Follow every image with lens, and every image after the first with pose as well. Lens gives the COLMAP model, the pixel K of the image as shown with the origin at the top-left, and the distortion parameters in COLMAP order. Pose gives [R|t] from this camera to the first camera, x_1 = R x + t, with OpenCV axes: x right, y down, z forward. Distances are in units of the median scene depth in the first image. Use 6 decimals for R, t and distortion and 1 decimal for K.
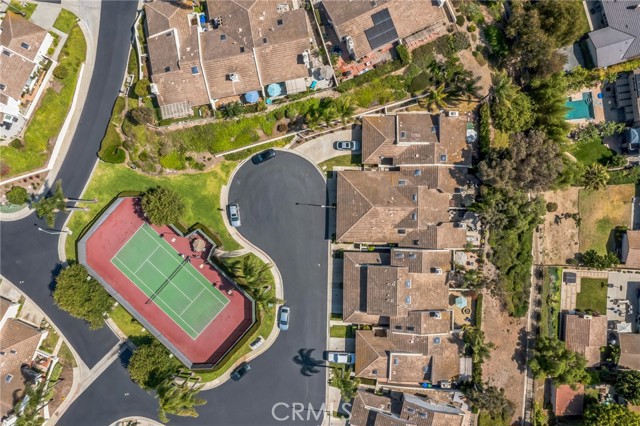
lens RADIAL K [[518.1, 0, 320.0], [0, 518.1, 213.0], [0, 0, 1]] dist [-0.005021, 0.004285]
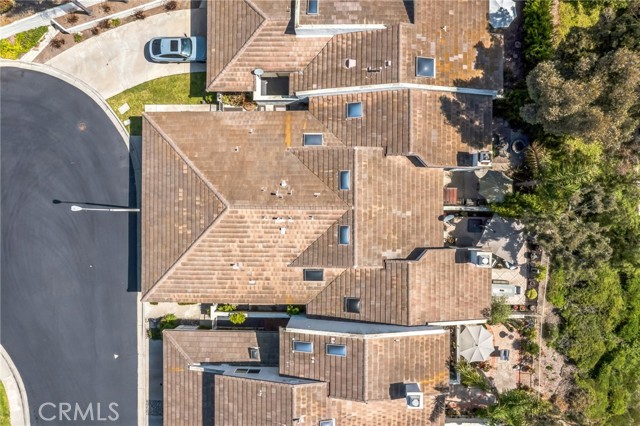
lens RADIAL K [[518.1, 0, 320.0], [0, 518.1, 213.0], [0, 0, 1]] dist [-0.005021, 0.004285]
pose [[0.999935, -0.011308, 0.001319, 0.161548], [0.011305, 0.999934, 0.002277, -0.008241], [-0.001345, -0.002262, 0.999997, 0.633066]]
